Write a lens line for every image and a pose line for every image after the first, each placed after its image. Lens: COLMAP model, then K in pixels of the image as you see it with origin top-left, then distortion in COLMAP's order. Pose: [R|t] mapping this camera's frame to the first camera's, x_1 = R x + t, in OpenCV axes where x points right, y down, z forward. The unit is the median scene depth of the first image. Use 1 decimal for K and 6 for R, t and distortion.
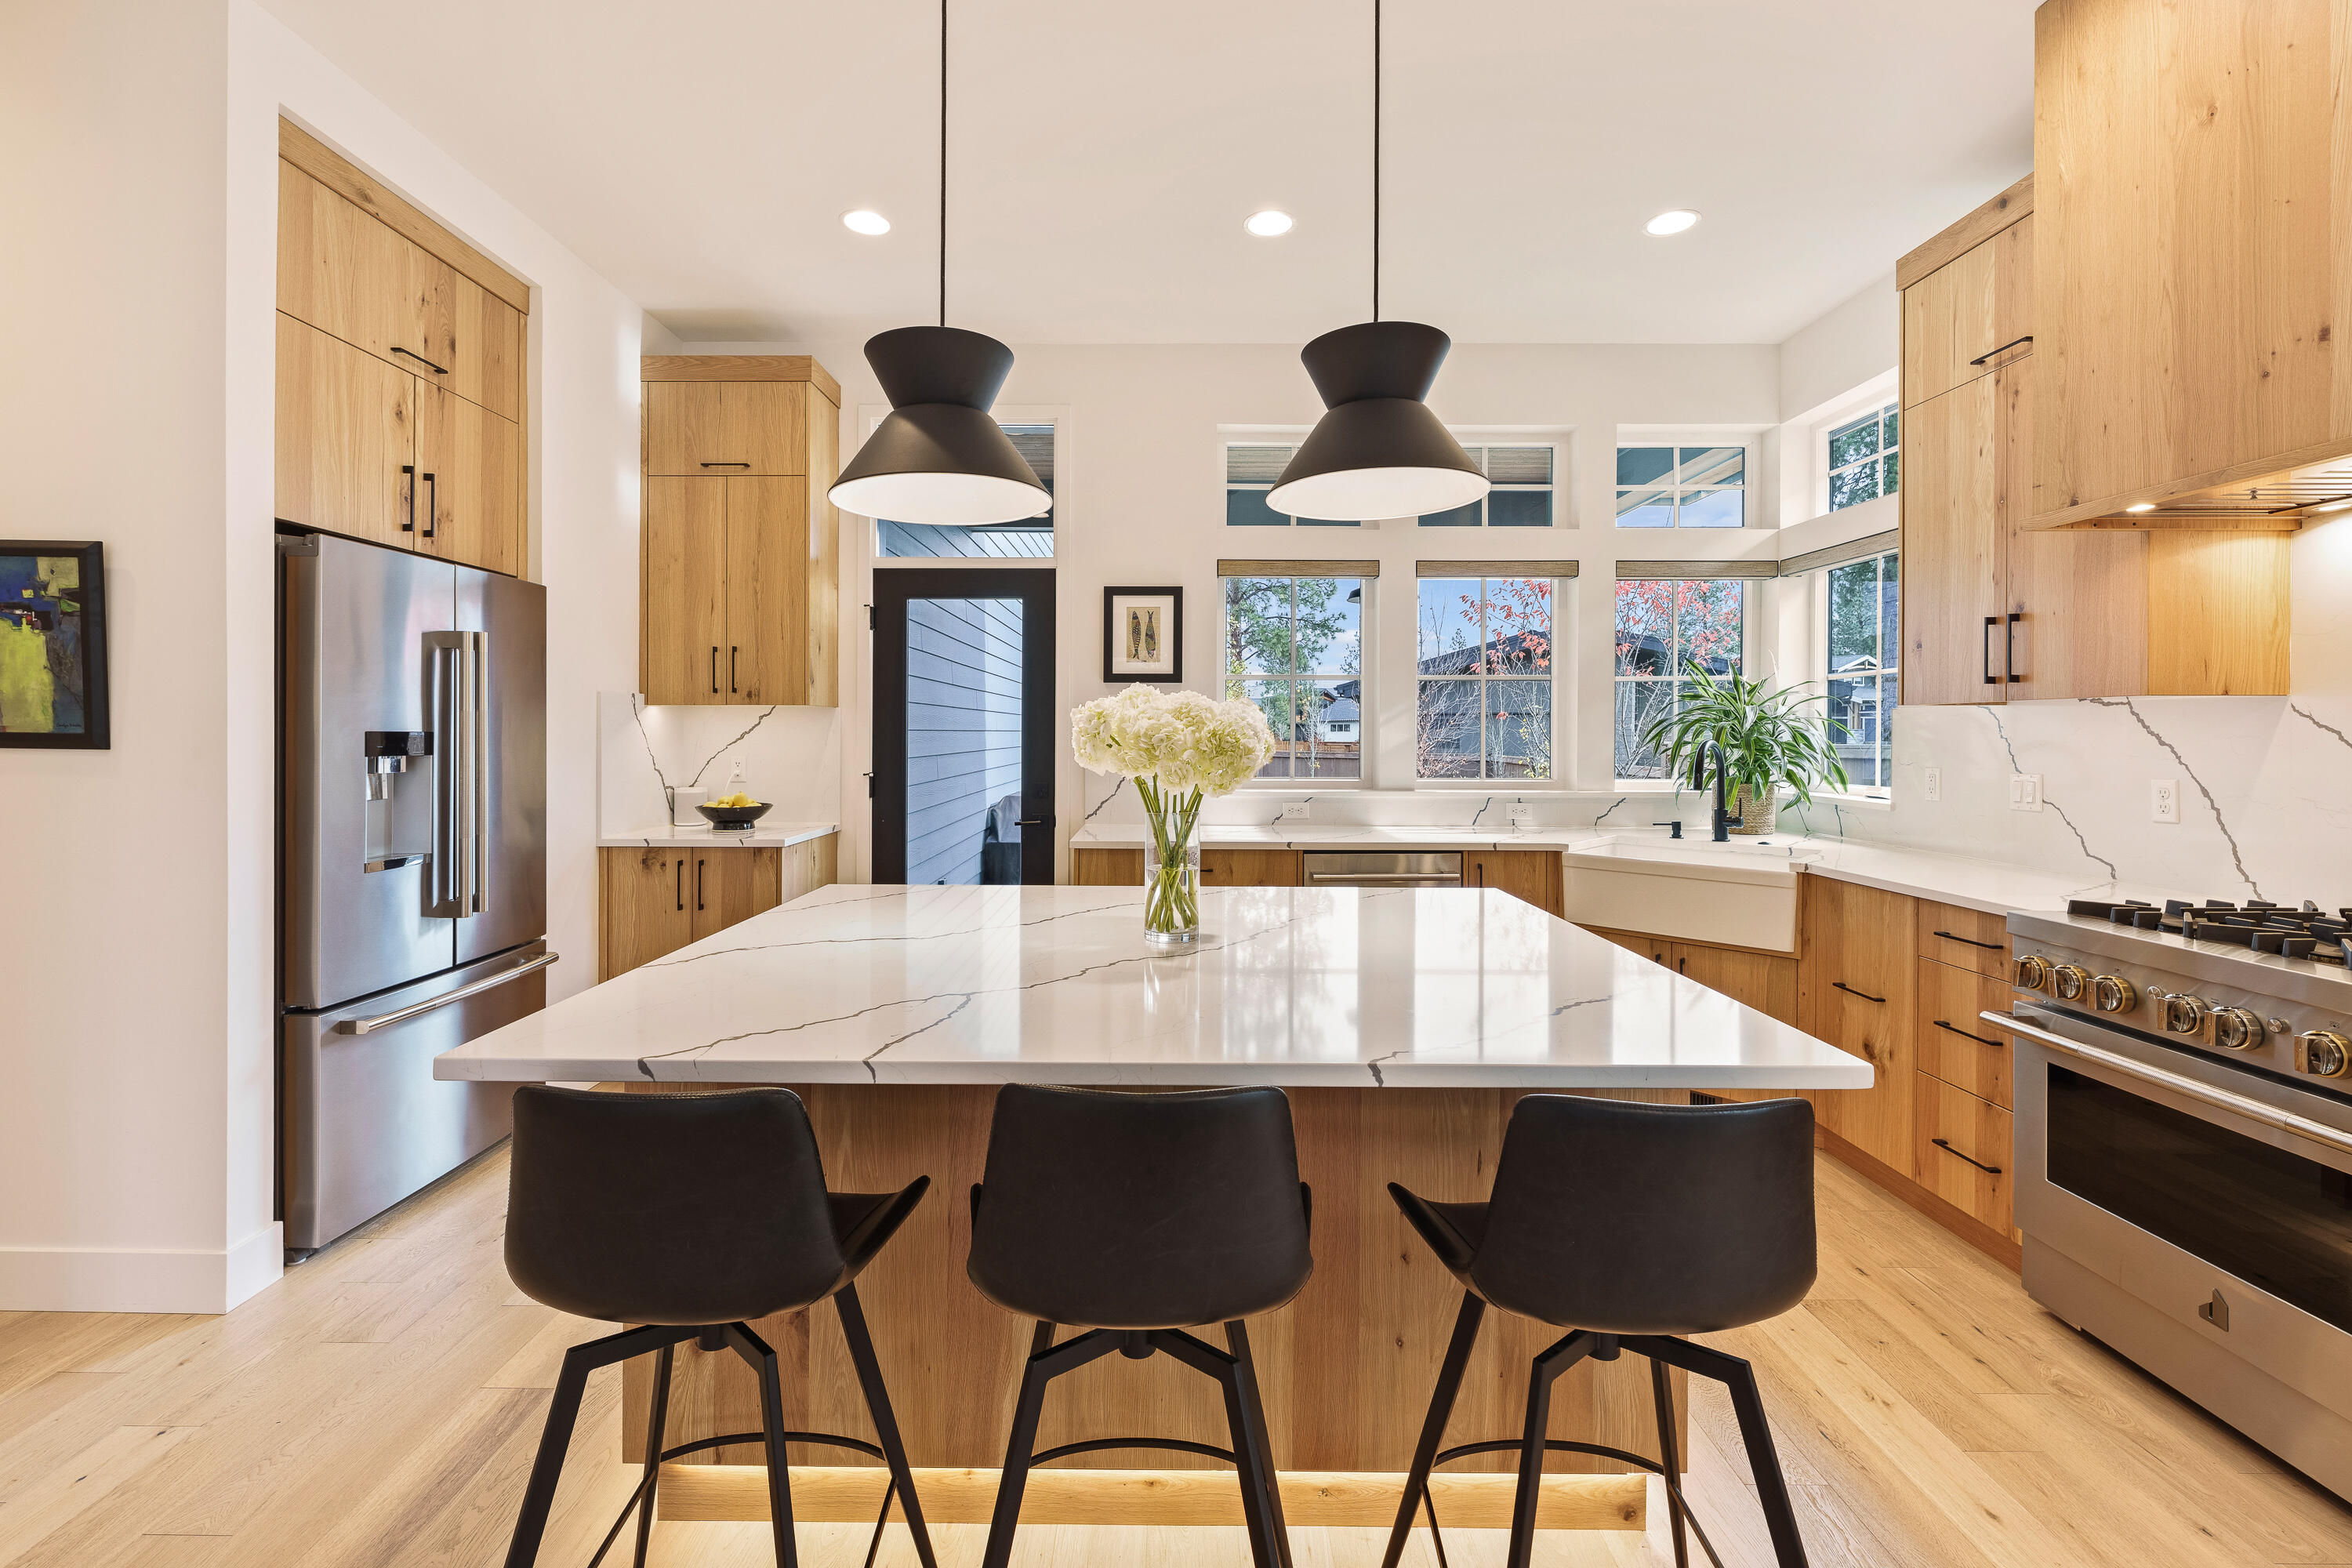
lens RADIAL K [[994.0, 0, 1167.0], [0, 994.0, 736.4], [0, 0, 1]] dist [-0.001253, -0.000376]
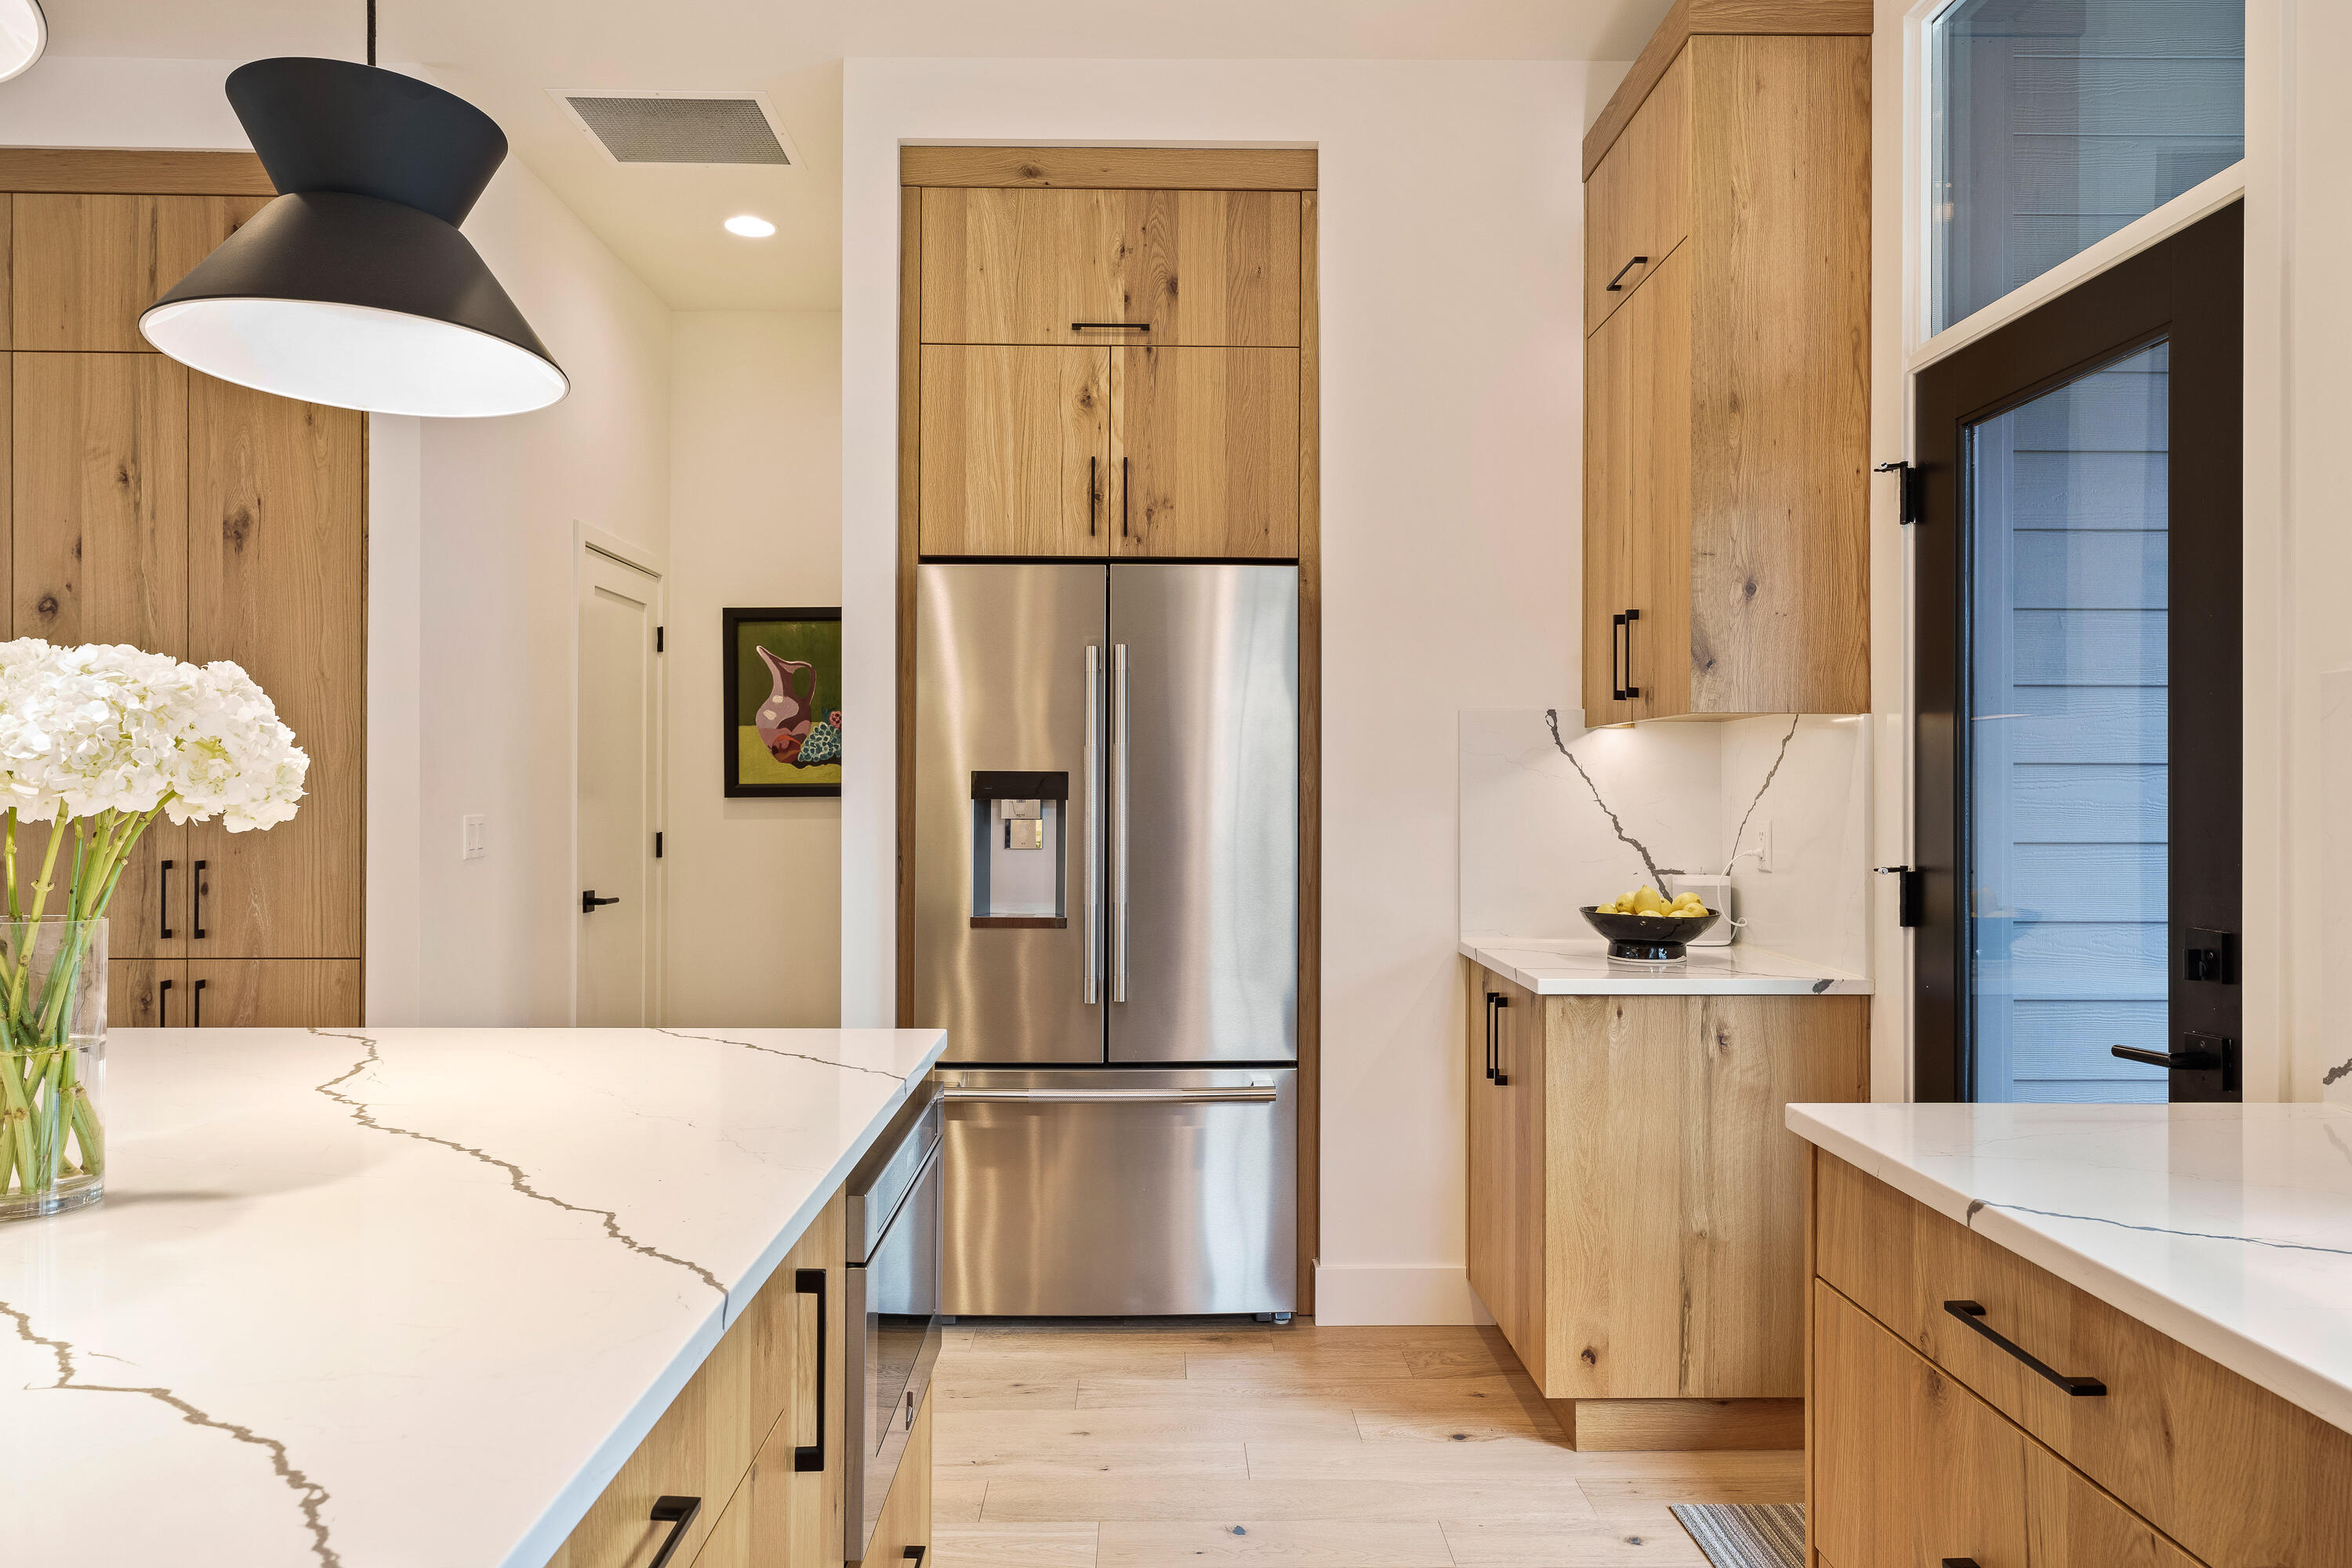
lens RADIAL K [[1451.3, 0, 1178.2], [0, 1451.3, 774.5], [0, 0, 1]] dist [0.021101, -0.000732]
pose [[0.025096, -0.008138, -0.999652, 0.412519], [-0.004910, 0.999954, -0.008264, 0.005998], [0.999673, 0.005116, 0.025054, 0.911335]]
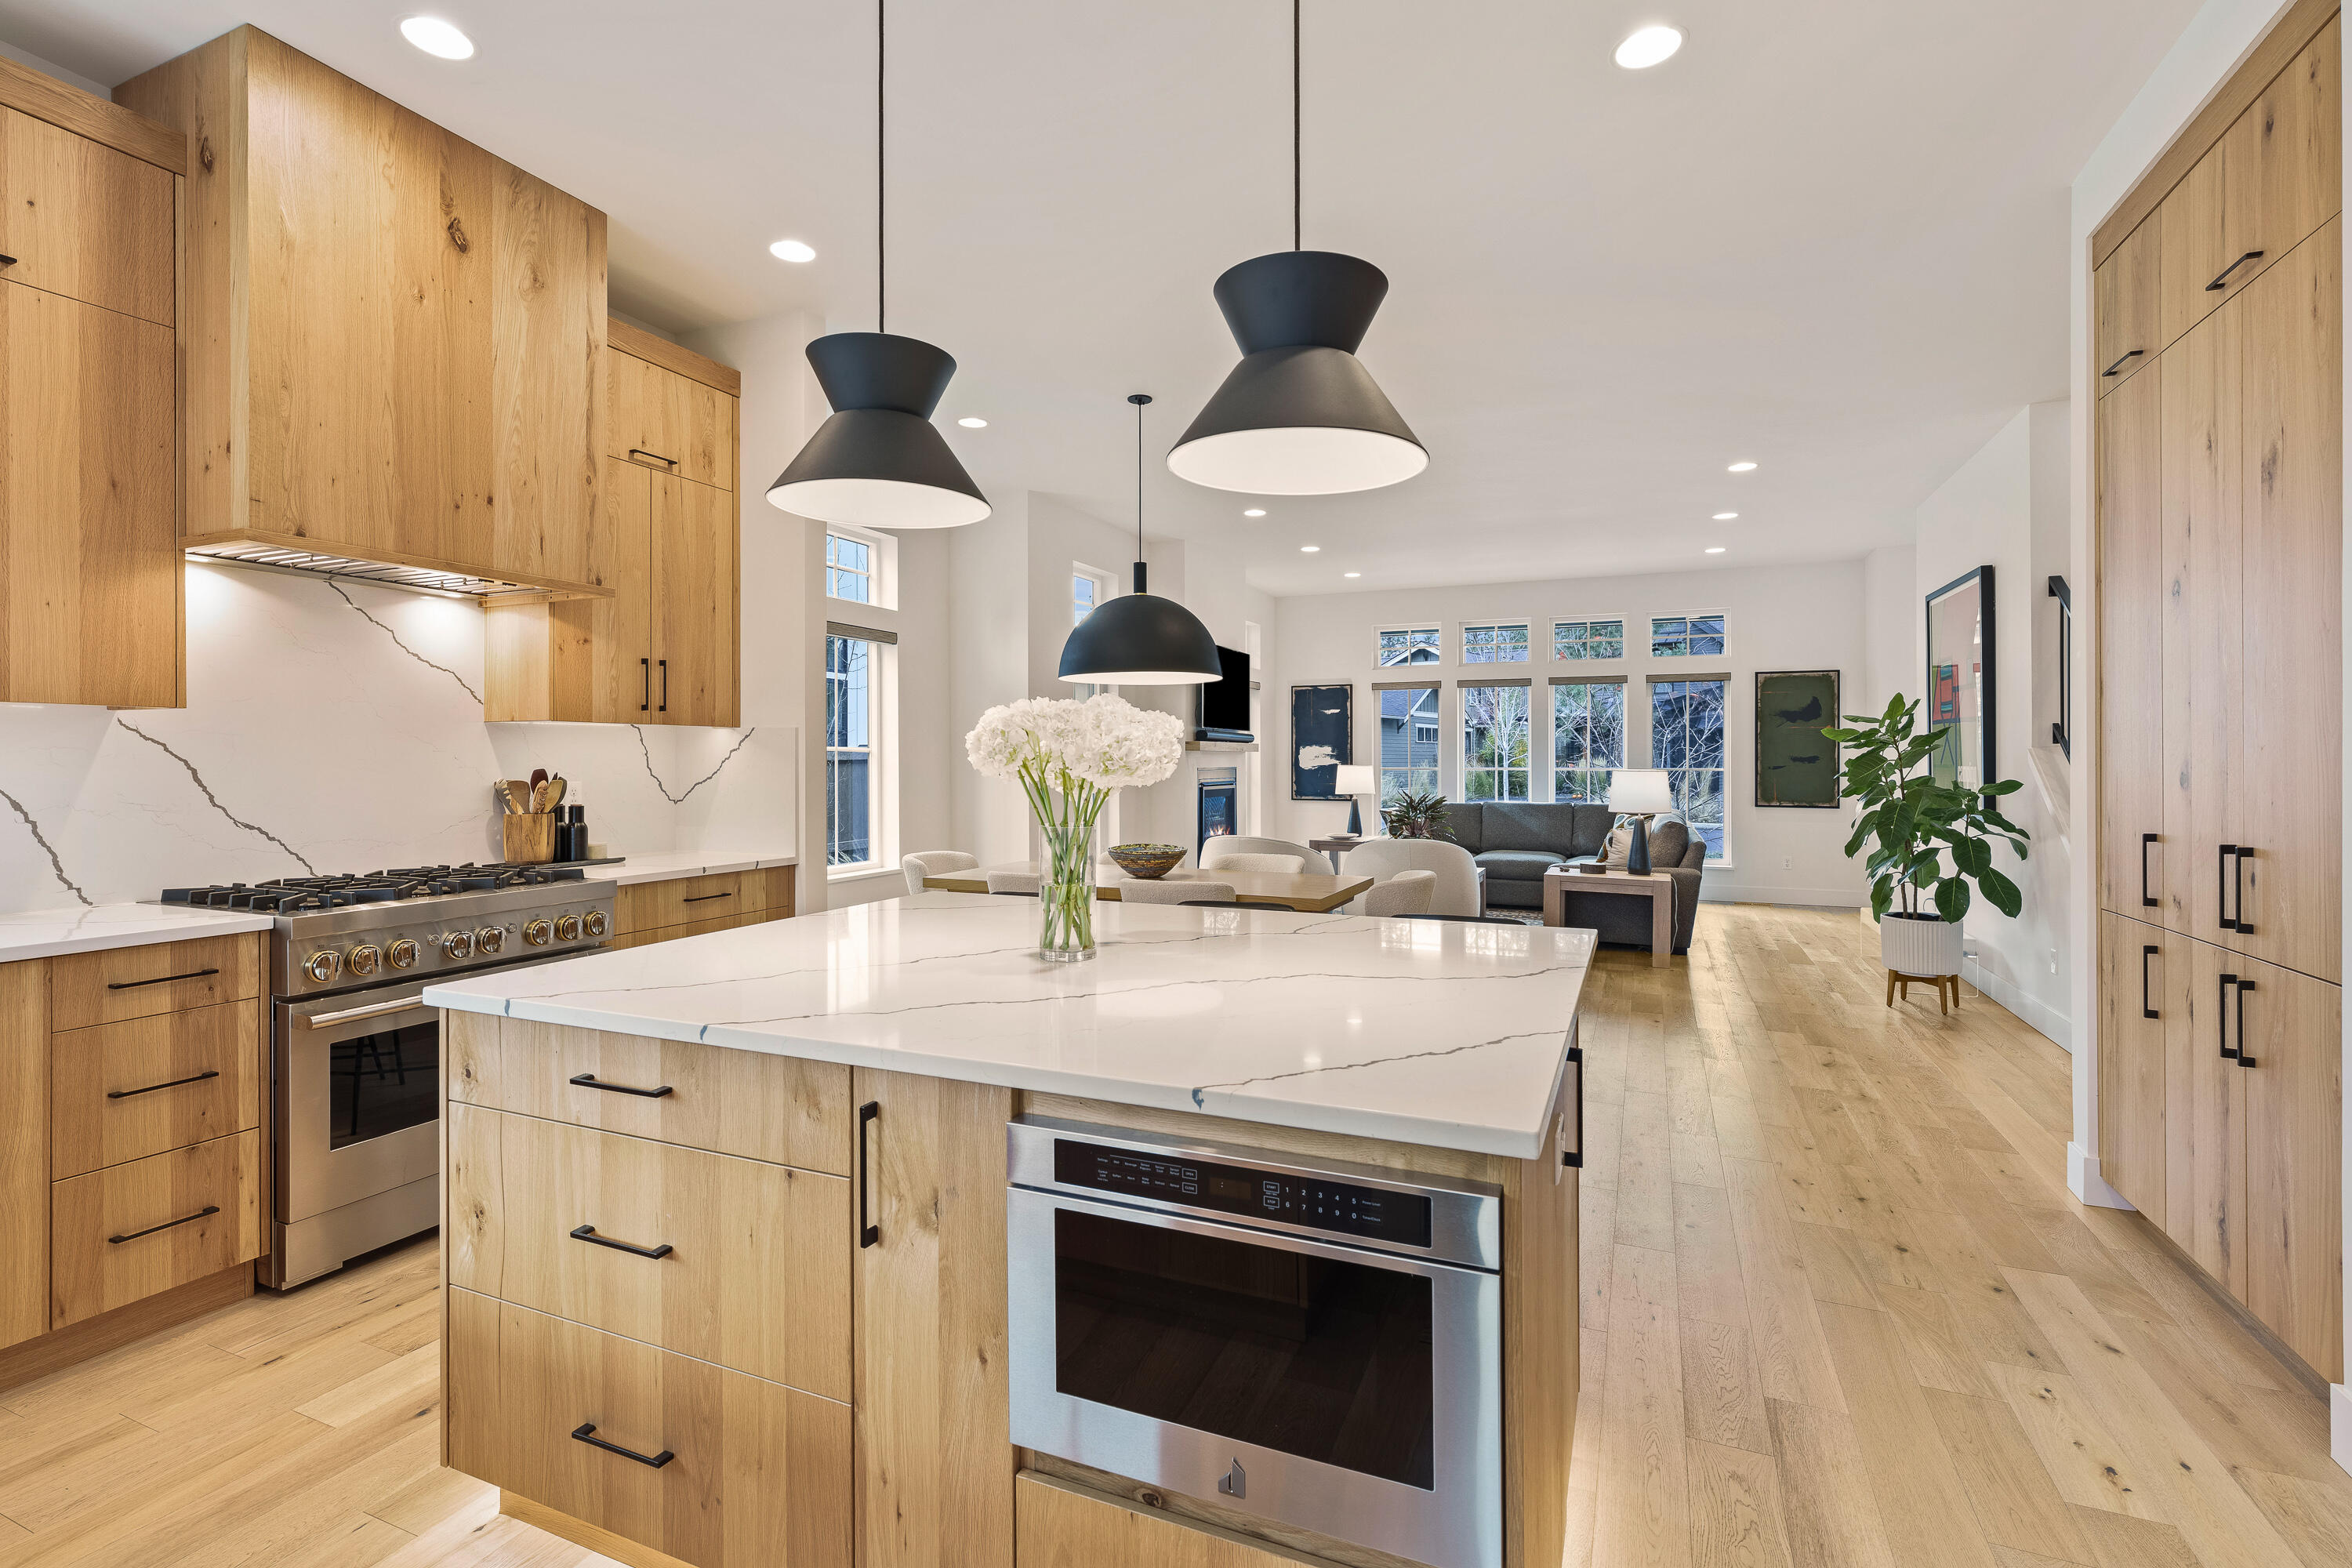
lens RADIAL K [[1086.1, 0, 1192.8], [0, 1086.1, 758.5], [0, 0, 1]] dist [0.002088, 0.000390]
pose [[-0.924196, -0.002482, 0.381911, -0.310368], [-0.001392, 0.999994, 0.003130, 0.004877], [-0.381917, 0.002361, -0.924194, 1.191705]]
